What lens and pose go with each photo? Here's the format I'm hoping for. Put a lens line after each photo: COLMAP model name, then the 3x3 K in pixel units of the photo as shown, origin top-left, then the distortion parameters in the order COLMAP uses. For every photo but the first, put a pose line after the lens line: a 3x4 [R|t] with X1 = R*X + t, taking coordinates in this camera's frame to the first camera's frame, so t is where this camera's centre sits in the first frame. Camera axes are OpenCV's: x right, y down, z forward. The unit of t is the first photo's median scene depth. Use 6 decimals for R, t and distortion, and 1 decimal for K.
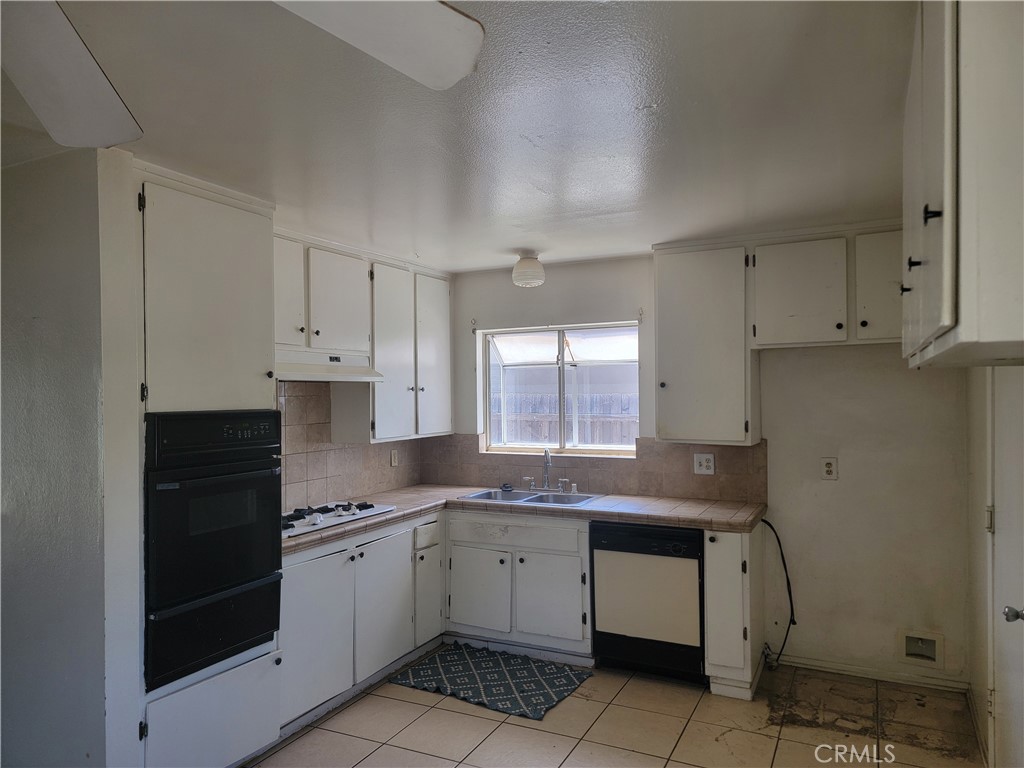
lens RADIAL K [[709.0, 0, 513.2], [0, 709.0, 393.6], [0, 0, 1]] dist [0.109462, -0.083803]
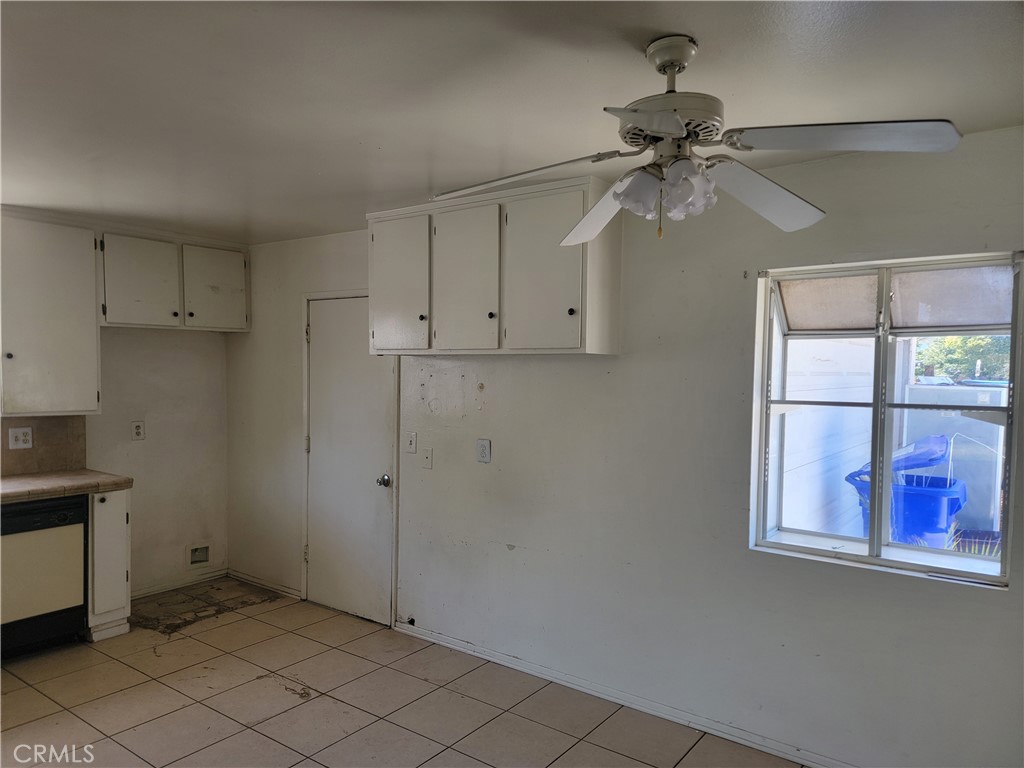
lens RADIAL K [[709.0, 0, 513.2], [0, 709.0, 393.6], [0, 0, 1]] dist [0.109462, -0.083803]
pose [[0.181040, -0.019762, 0.983277, -0.678118], [-0.005936, 0.999758, 0.021186, 0.014685], [-0.983458, -0.009672, 0.180879, 0.186674]]
